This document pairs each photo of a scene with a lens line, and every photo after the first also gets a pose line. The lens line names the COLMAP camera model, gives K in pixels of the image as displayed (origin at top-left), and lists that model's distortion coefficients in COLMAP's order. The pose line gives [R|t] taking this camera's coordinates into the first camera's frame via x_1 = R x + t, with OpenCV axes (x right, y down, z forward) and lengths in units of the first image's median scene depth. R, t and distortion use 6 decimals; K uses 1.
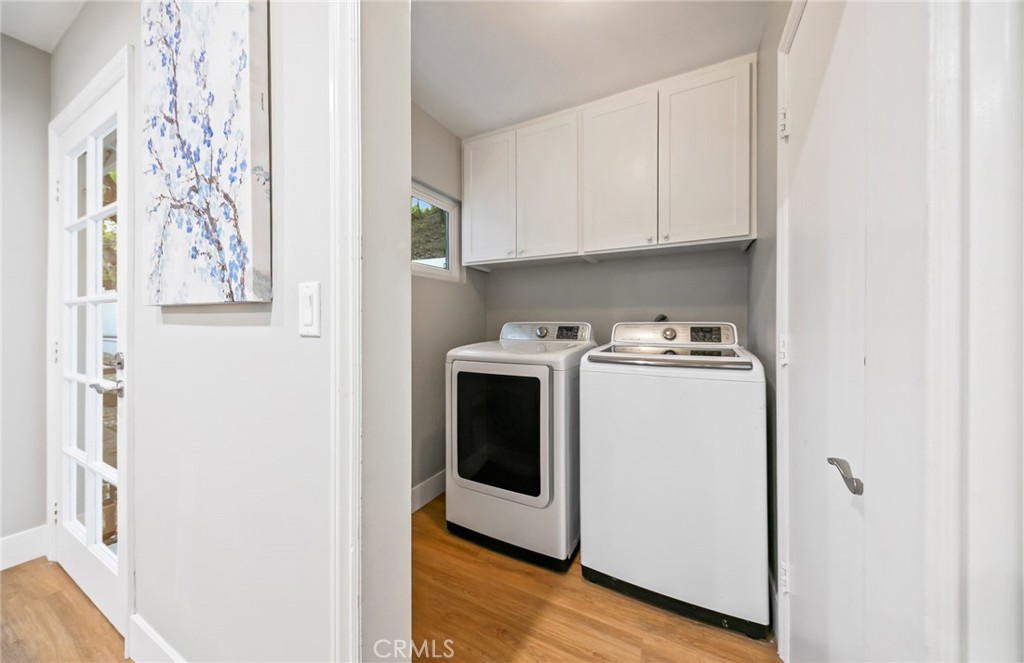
lens RADIAL K [[334.1, 0, 524.0], [0, 334.1, 318.8], [0, 0, 1]] dist [0.000122, -0.000017]
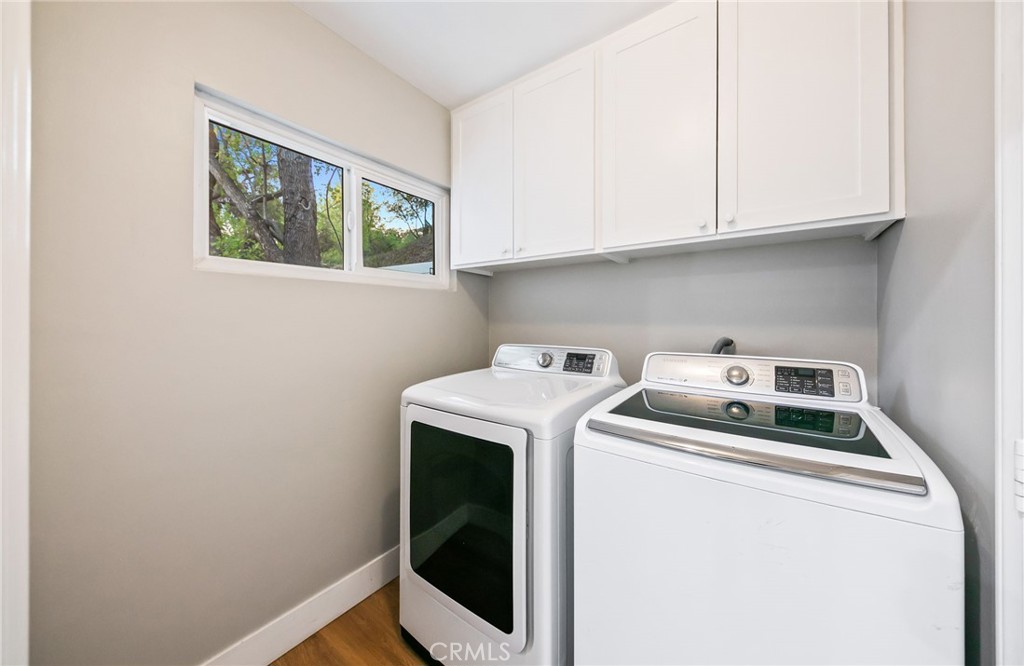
lens RADIAL K [[352.5, 0, 504.8], [0, 352.5, 316.0], [0, 0, 1]] dist [0.005517, -0.000147]
pose [[0.983111, 0.006621, -0.182893, 0.120781], [-0.007357, 0.999967, -0.003341, -0.058230], [0.182865, 0.004630, 0.983127, 0.253025]]
